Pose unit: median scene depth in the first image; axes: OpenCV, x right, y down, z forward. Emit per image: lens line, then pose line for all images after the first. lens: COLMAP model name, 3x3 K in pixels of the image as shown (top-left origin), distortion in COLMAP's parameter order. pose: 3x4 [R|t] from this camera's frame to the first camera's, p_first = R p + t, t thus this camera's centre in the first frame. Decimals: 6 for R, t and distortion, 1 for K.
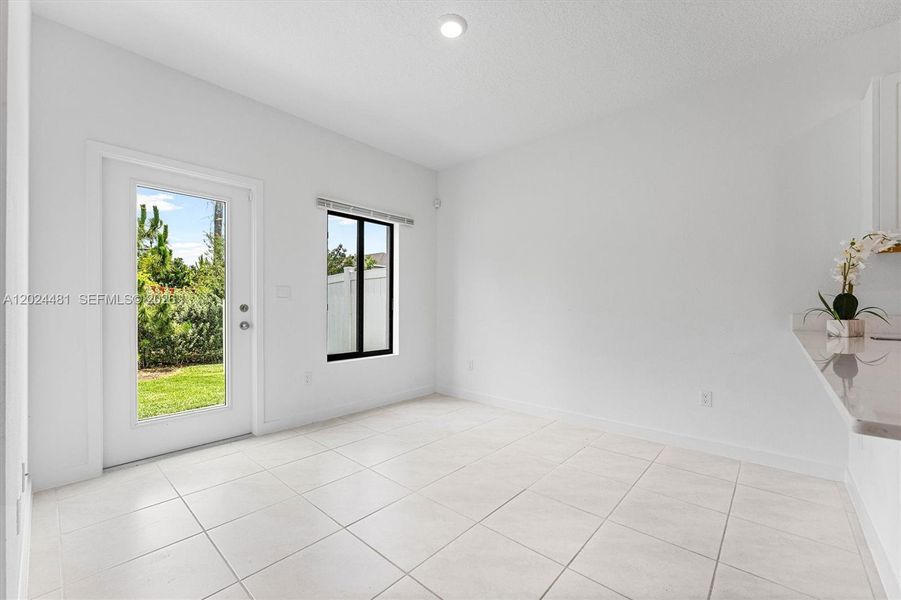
lens RADIAL K [[359.6, 0, 455.6], [0, 359.6, 308.3], [0, 0, 1]] dist [0.003558, -0.000643]
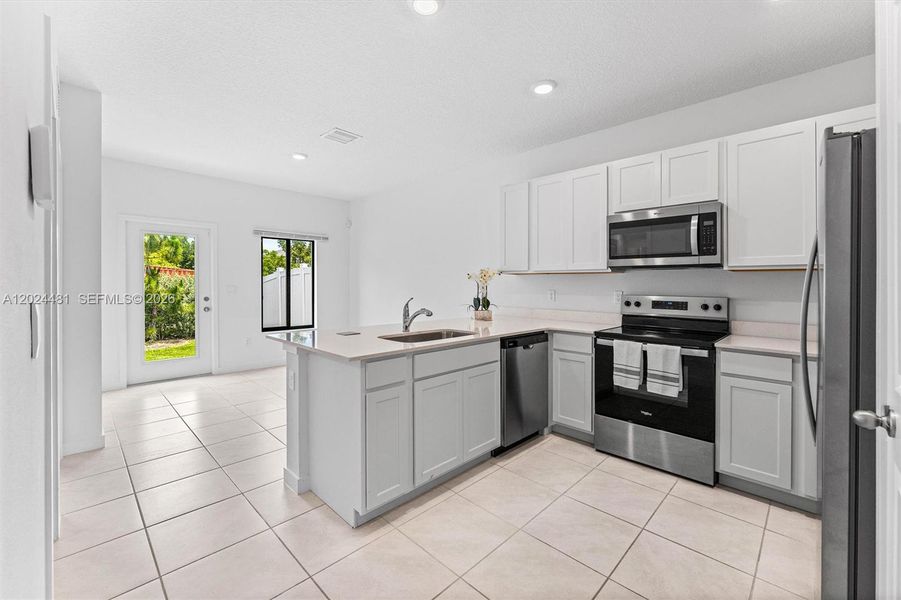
lens RADIAL K [[359.6, 0, 445.5], [0, 359.6, 292.4], [0, 0, 1]] dist [0.003558, -0.000643]
pose [[0.998622, 0.006552, -0.052070, 0.445040], [-0.005937, 0.999911, 0.011965, -0.041350], [0.052144, -0.011640, 0.998572, -0.450573]]
